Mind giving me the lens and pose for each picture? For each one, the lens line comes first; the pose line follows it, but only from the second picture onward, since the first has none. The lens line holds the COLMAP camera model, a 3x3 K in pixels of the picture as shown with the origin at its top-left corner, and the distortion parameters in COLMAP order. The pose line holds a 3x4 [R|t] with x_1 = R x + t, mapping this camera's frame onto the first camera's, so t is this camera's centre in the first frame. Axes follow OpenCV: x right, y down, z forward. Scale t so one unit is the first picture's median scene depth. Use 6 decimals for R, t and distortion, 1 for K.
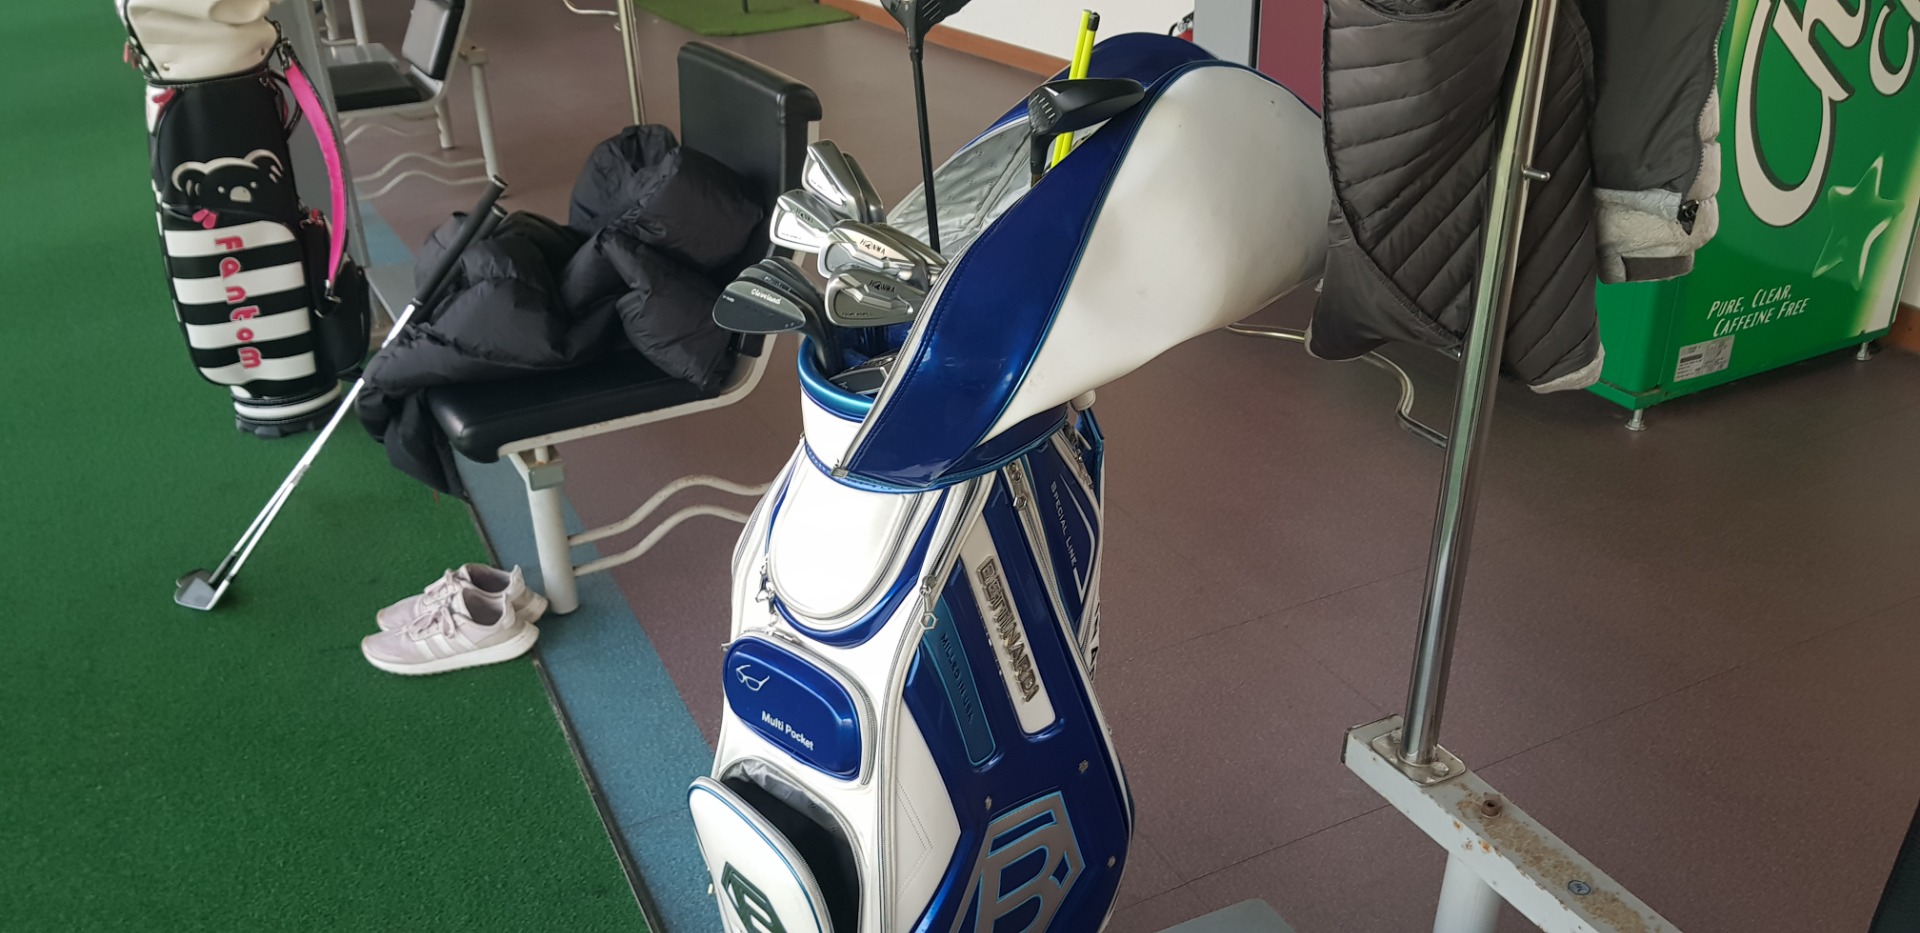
lens RADIAL K [[1481.4, 0, 1027.3], [0, 1481.4, 467.0], [0, 0, 1]] dist [0.004907, -0.051374]
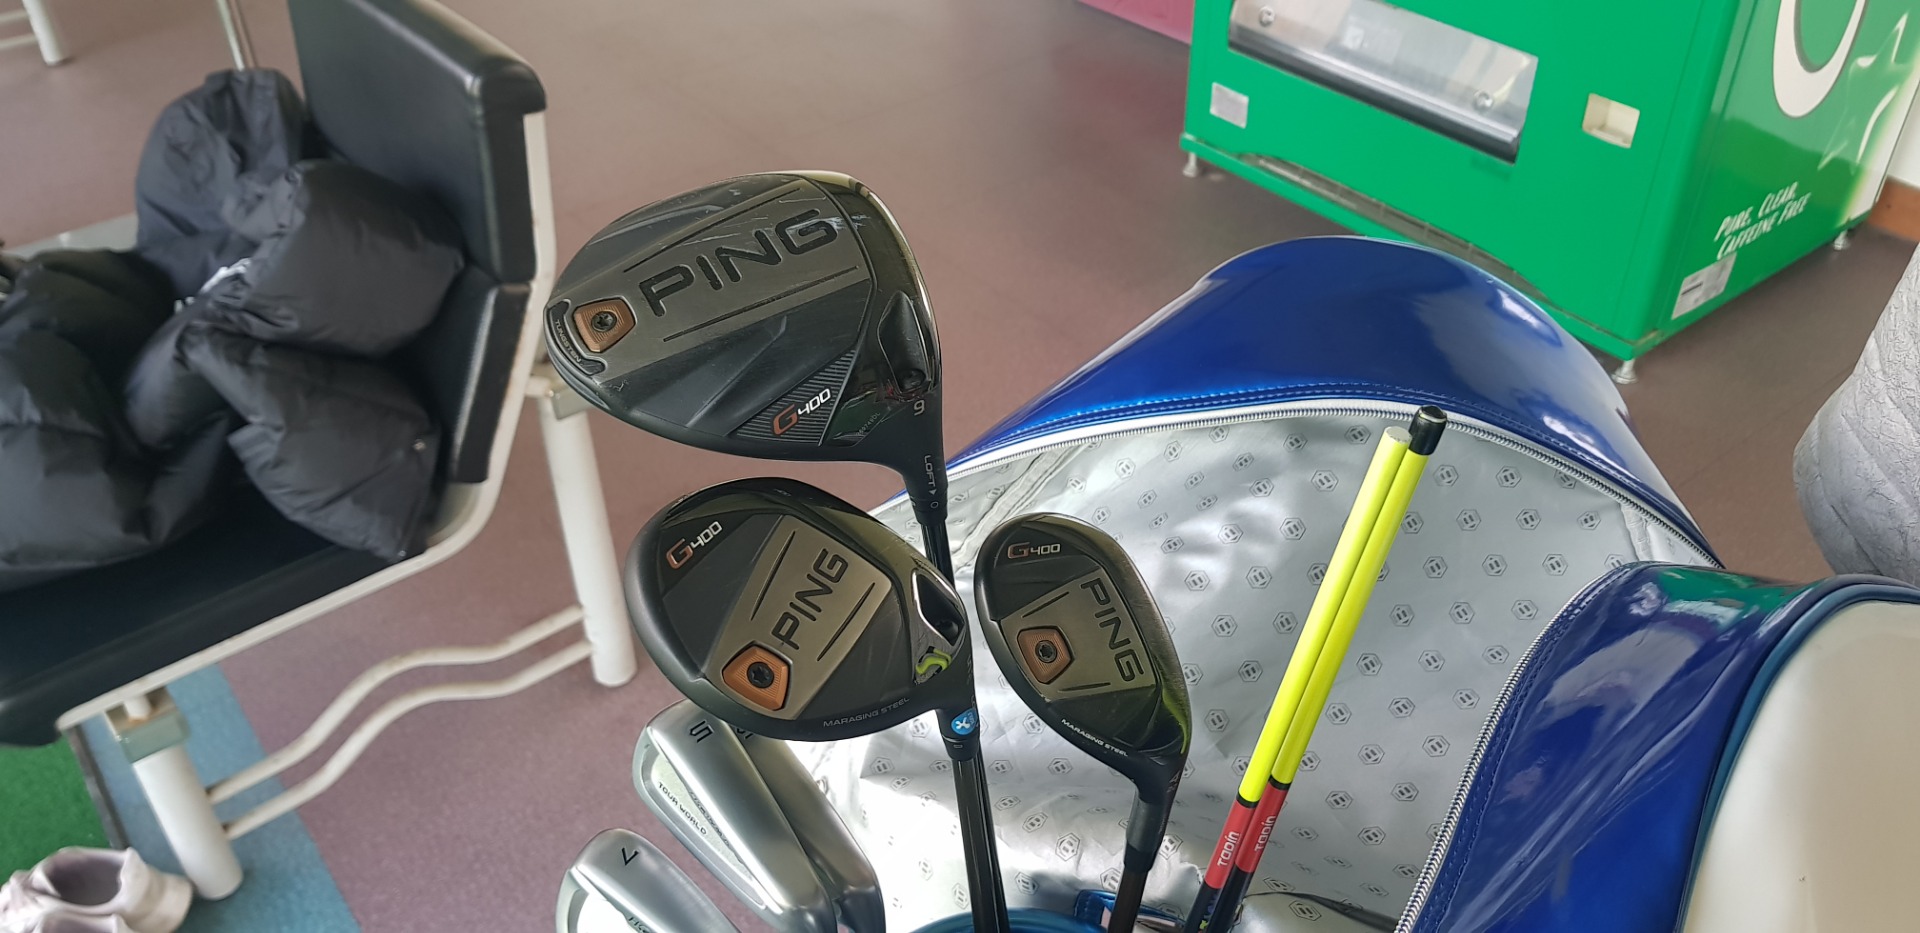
lens RADIAL K [[1481.4, 0, 1027.3], [0, 1481.4, 467.0], [0, 0, 1]] dist [0.004907, -0.051374]
pose [[0.981627, -0.084447, 0.171108, -0.061082], [0.049712, 0.978950, 0.197951, -0.196360], [-0.184222, -0.185808, 0.965162, 0.350136]]
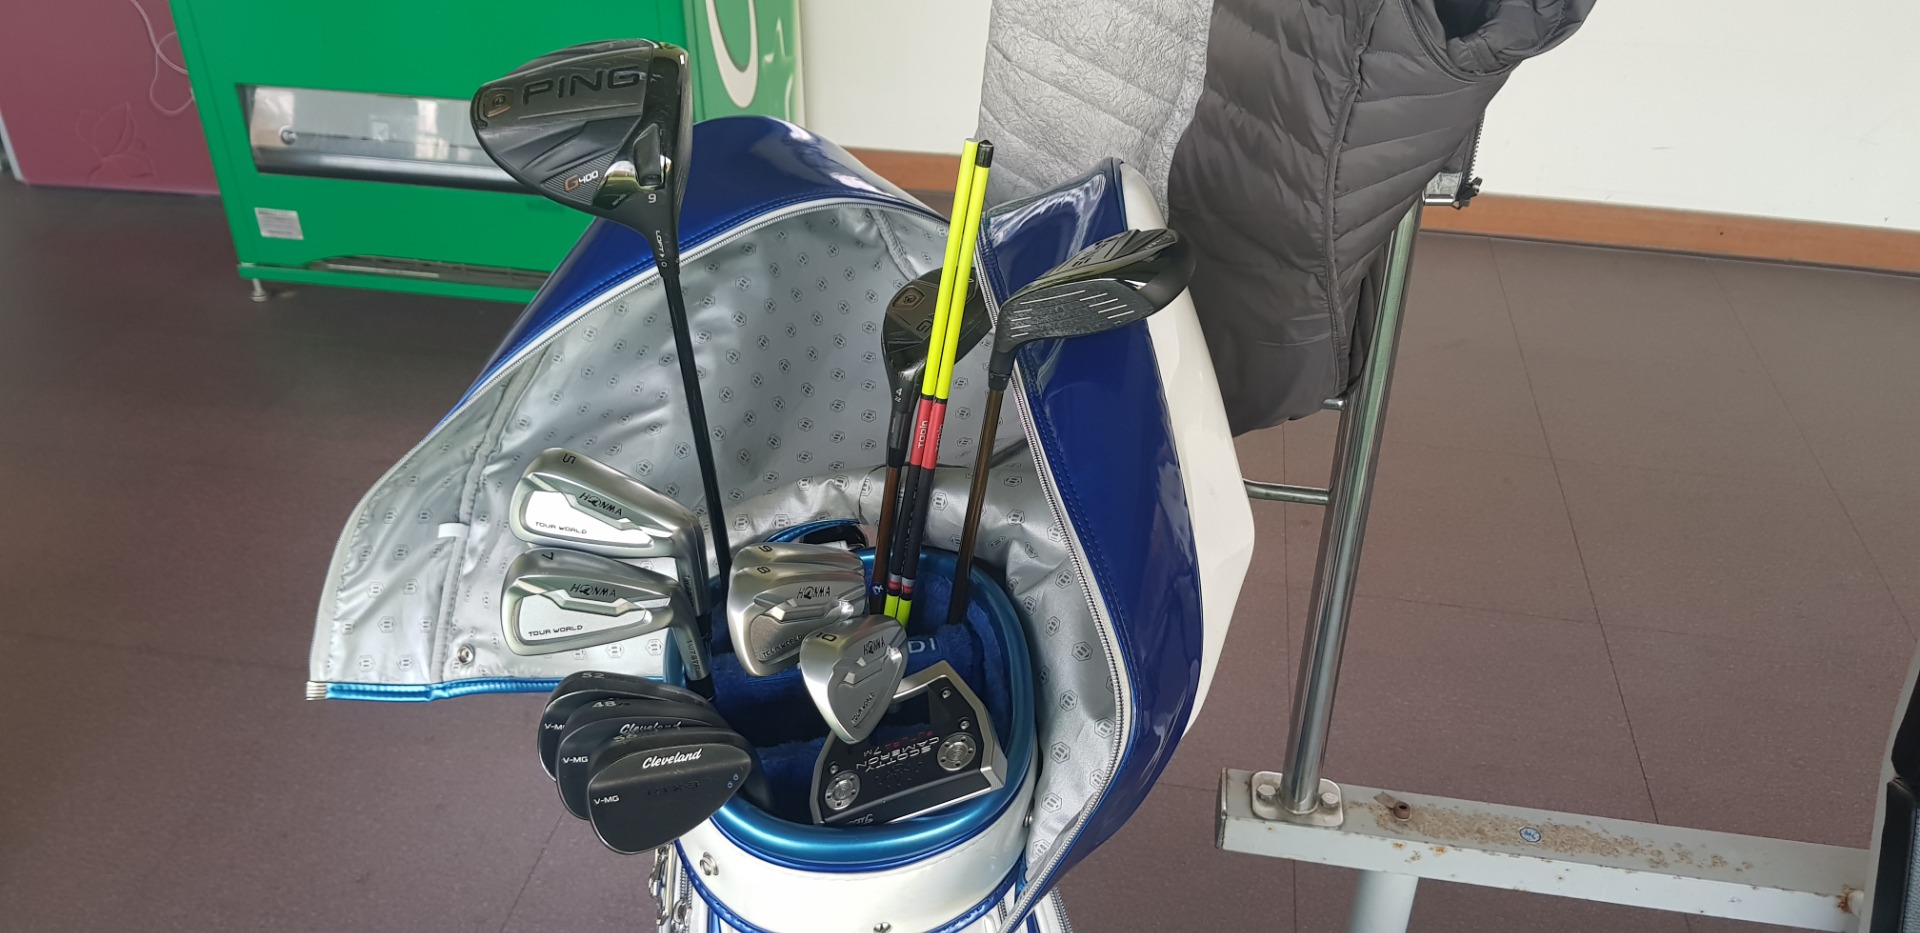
lens RADIAL K [[1434.8, 0, 960.2], [0, 1434.8, 426.9], [0, 0, 1]] dist [0.003615, -0.000316]
pose [[0.607675, -0.380618, 0.697038, -0.233563], [0.319503, 0.920681, 0.224198, -0.168067], [-0.727083, 0.086466, 0.681083, 0.284601]]
